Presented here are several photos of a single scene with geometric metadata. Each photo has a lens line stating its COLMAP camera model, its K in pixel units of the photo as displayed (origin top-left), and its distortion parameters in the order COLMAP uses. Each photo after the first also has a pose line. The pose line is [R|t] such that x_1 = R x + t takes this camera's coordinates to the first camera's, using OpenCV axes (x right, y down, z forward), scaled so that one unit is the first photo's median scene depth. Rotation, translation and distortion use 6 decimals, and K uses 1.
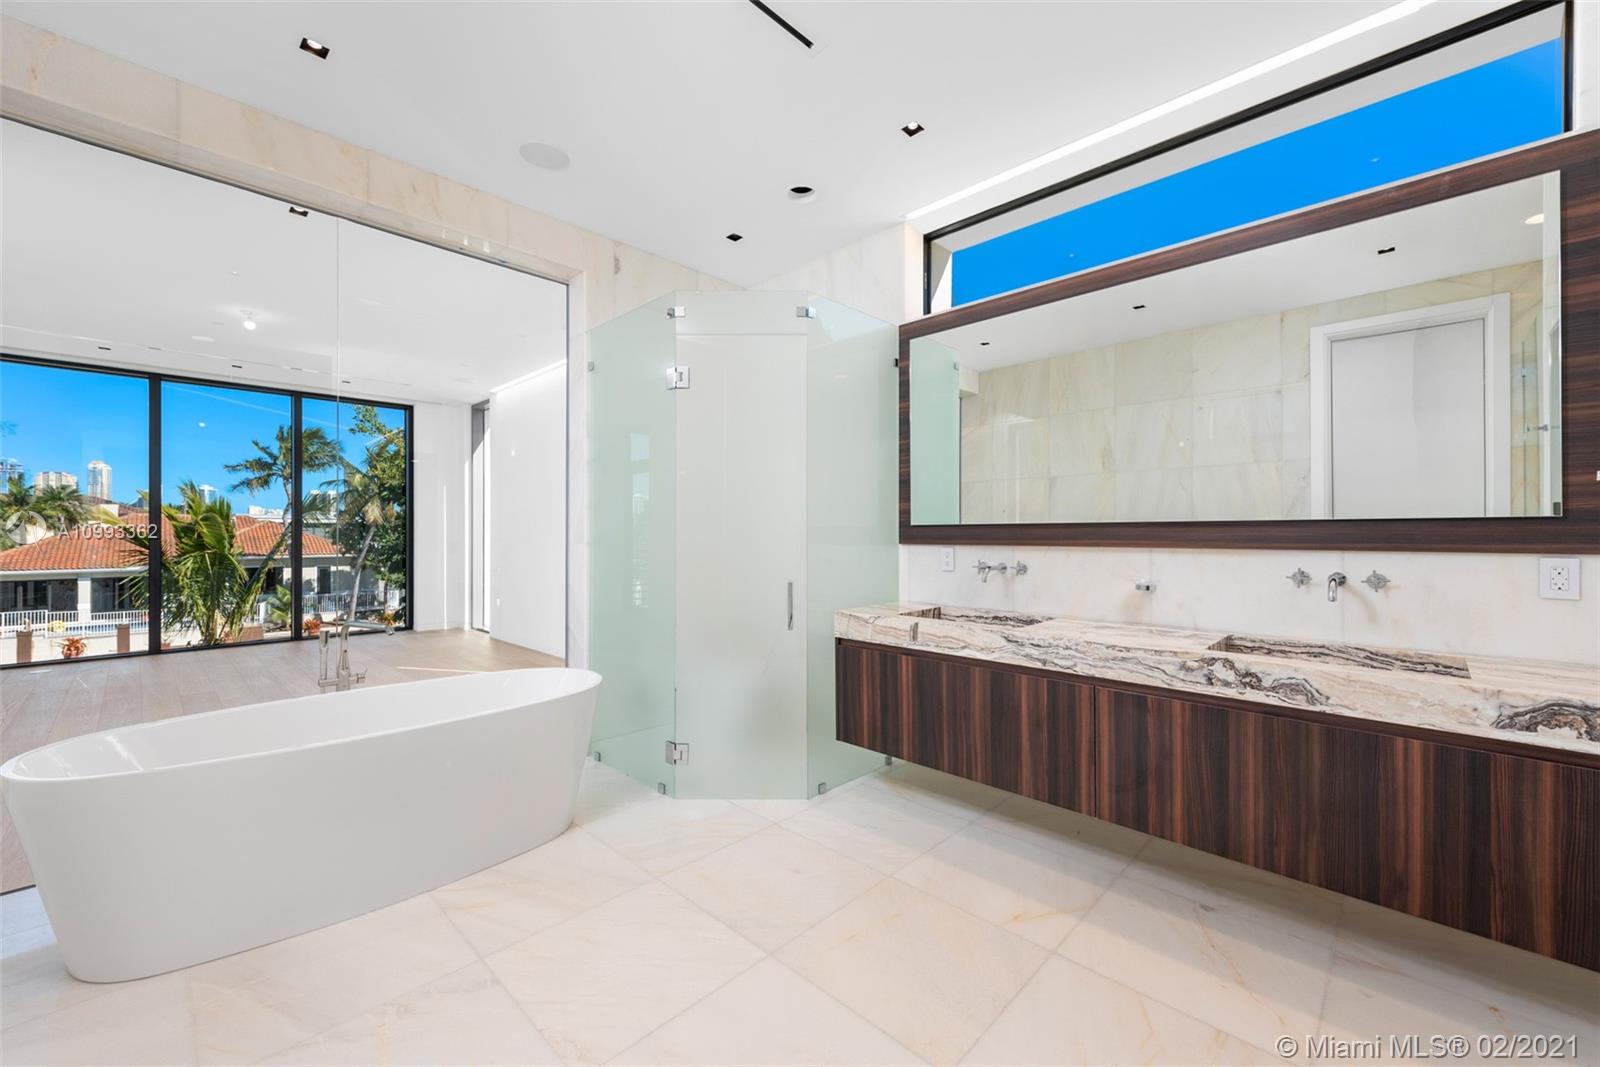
lens RADIAL K [[630.9, 0, 795.8], [0, 630.9, 531.6], [0, 0, 1]] dist [0.011856, -0.001664]
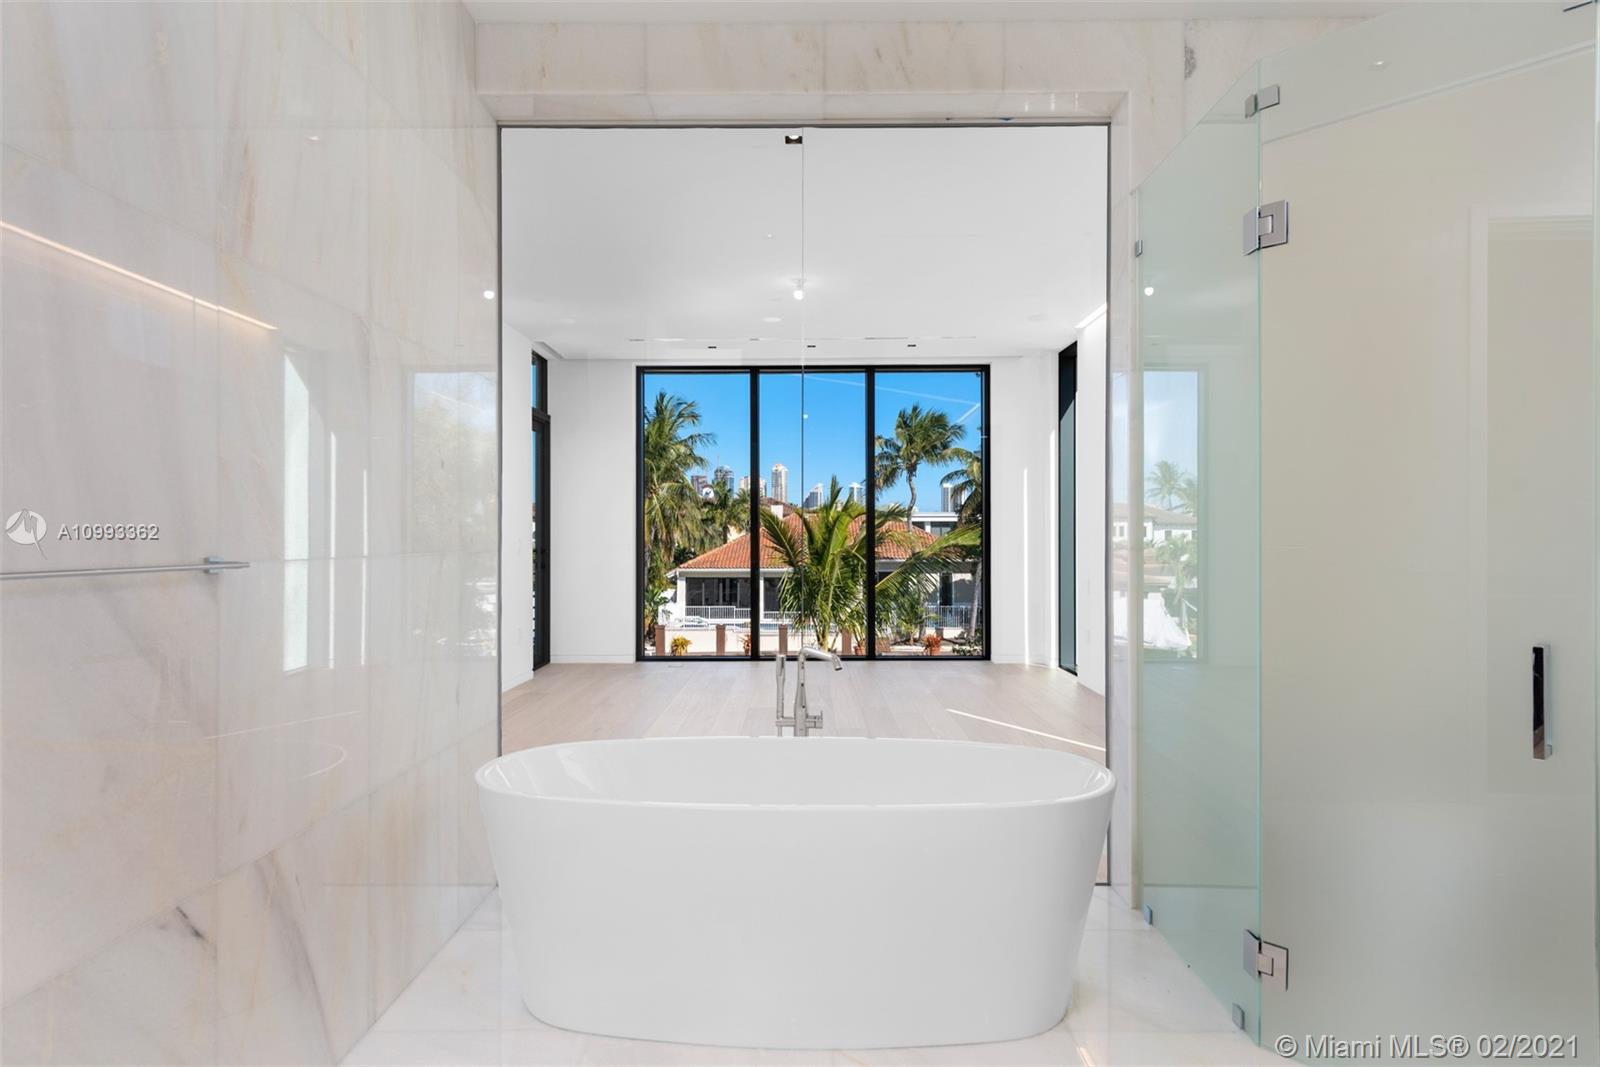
lens RADIAL K [[918.6, 0, 800.3], [0, 918.6, 530.3], [0, 0, 1]] dist [0.020358, -0.000187]
pose [[0.692024, -0.002465, -0.721870, 0.093725], [0.001171, 0.999997, -0.002292, 0.003679], [0.721873, 0.000741, 0.692025, 0.209289]]
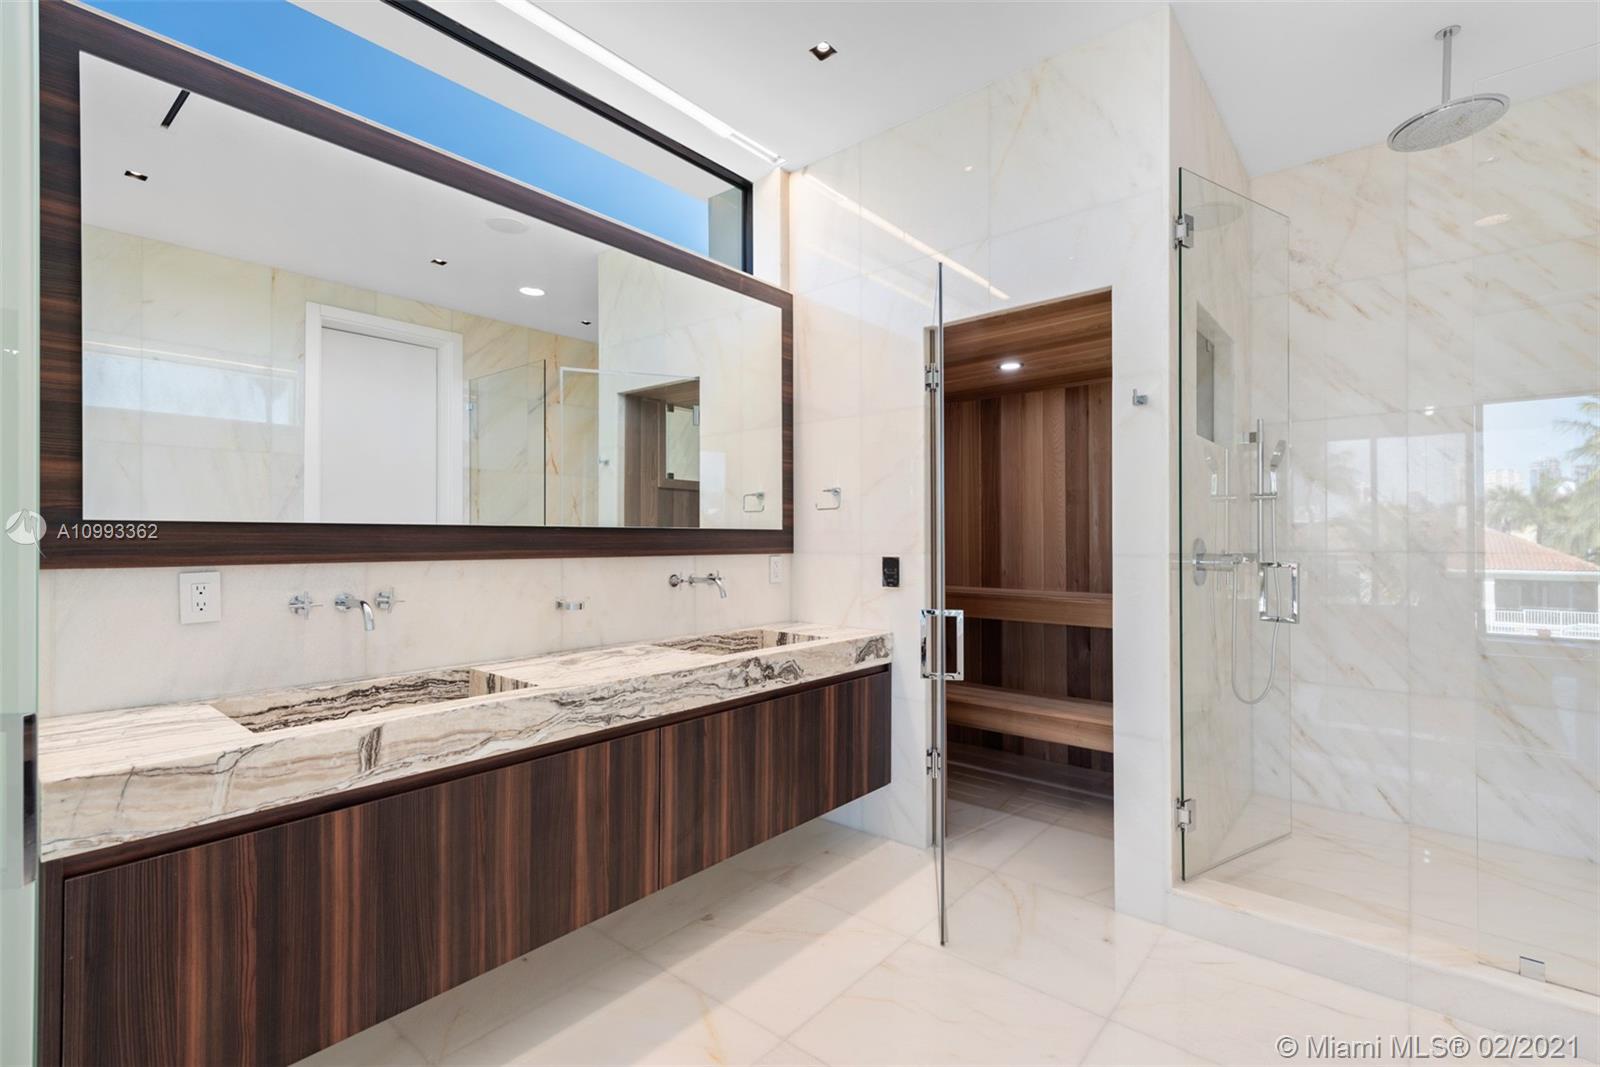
lens RADIAL K [[726.1, 0, 798.1], [0, 726.1, 542.3], [0, 0, 1]] dist [0.008136, -0.000488]
pose [[-0.073094, -0.000456, 0.997325, -0.357915], [0.002258, 0.999997, 0.000623, 0.005008], [-0.997323, 0.002298, -0.073092, 0.683023]]
